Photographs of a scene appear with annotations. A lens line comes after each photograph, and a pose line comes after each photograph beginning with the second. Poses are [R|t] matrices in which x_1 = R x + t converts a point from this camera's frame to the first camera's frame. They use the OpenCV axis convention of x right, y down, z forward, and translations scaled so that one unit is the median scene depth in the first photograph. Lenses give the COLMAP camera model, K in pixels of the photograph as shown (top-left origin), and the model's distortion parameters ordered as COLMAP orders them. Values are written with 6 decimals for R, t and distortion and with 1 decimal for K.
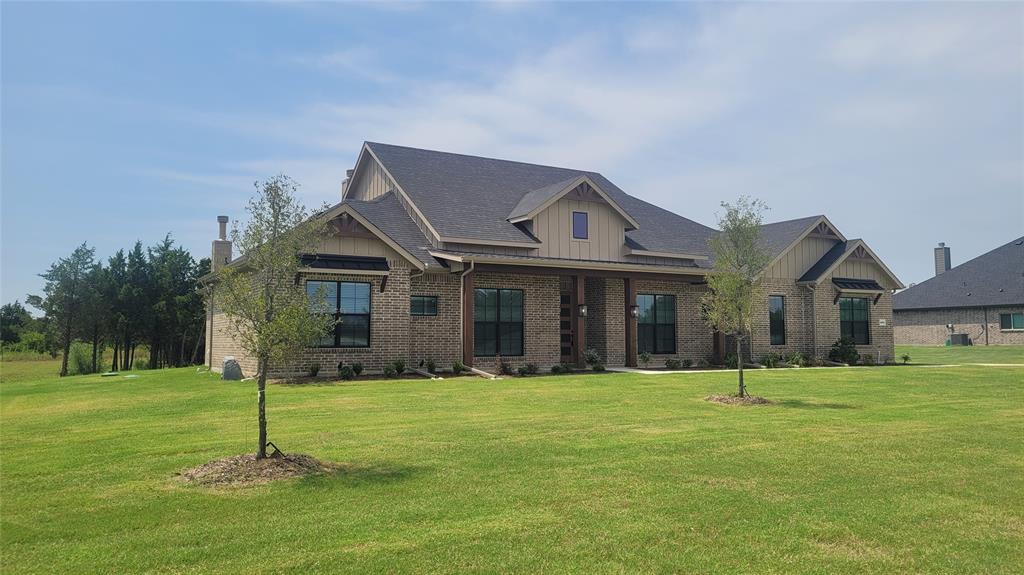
lens RADIAL K [[765.0, 0, 512.0], [0, 765.0, 287.5], [0, 0, 1]] dist [0.045589, 0.000989]
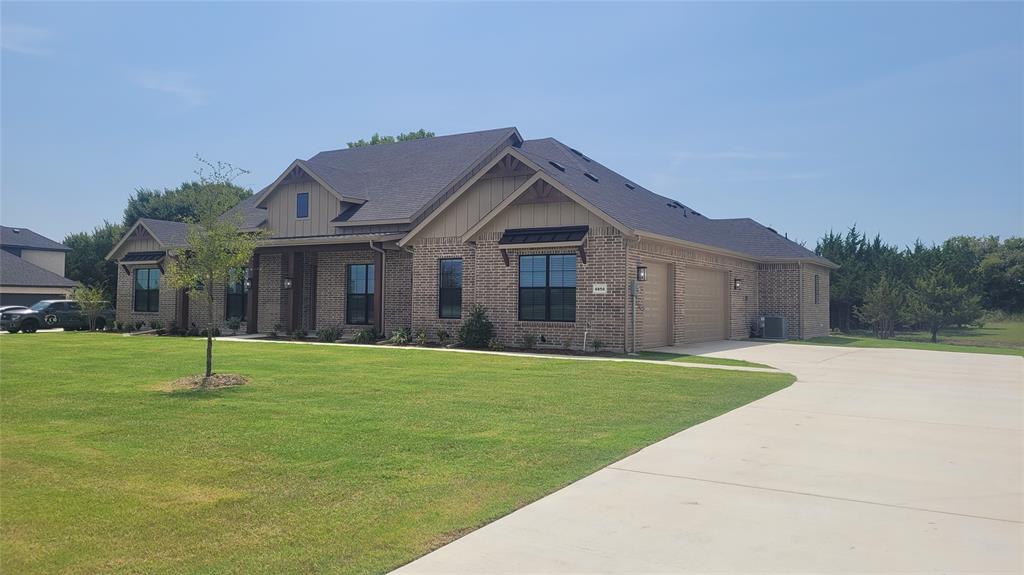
lens RADIAL K [[765.0, 0, 512.0], [0, 765.0, 287.5], [0, 0, 1]] dist [0.045589, 0.000989]
pose [[0.464220, -0.010330, -0.885660, 1.165051], [0.052284, 0.998508, 0.015759, 0.034063], [0.884176, -0.053621, 0.464067, 0.722595]]
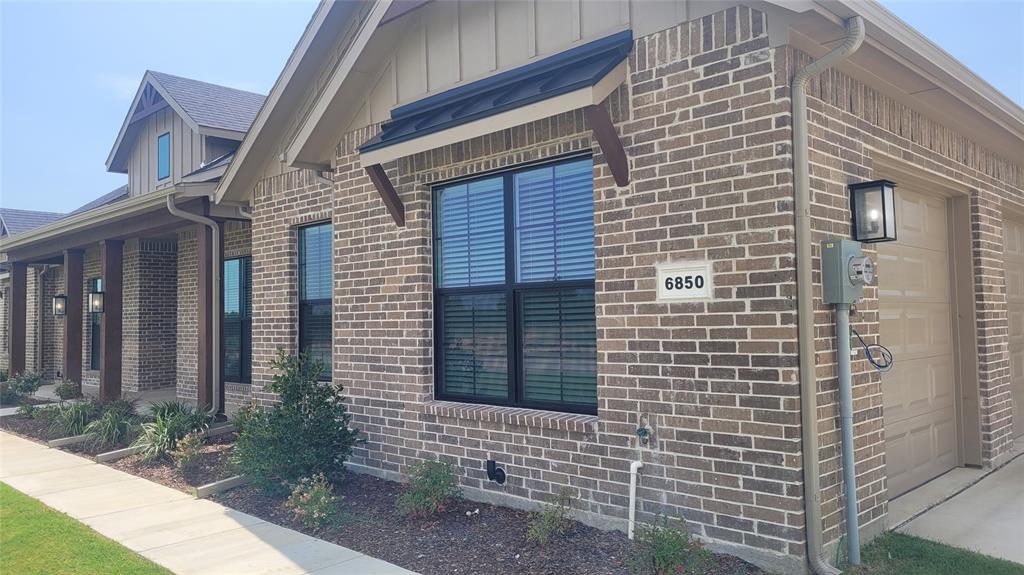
lens RADIAL K [[765.0, 0, 512.0], [0, 765.0, 287.5], [0, 0, 1]] dist [0.045589, 0.000989]
pose [[0.258107, -0.041086, -0.965242, 0.706522], [0.088833, 0.995872, -0.018635, 0.052611], [0.962024, -0.080935, 0.260692, 1.058450]]
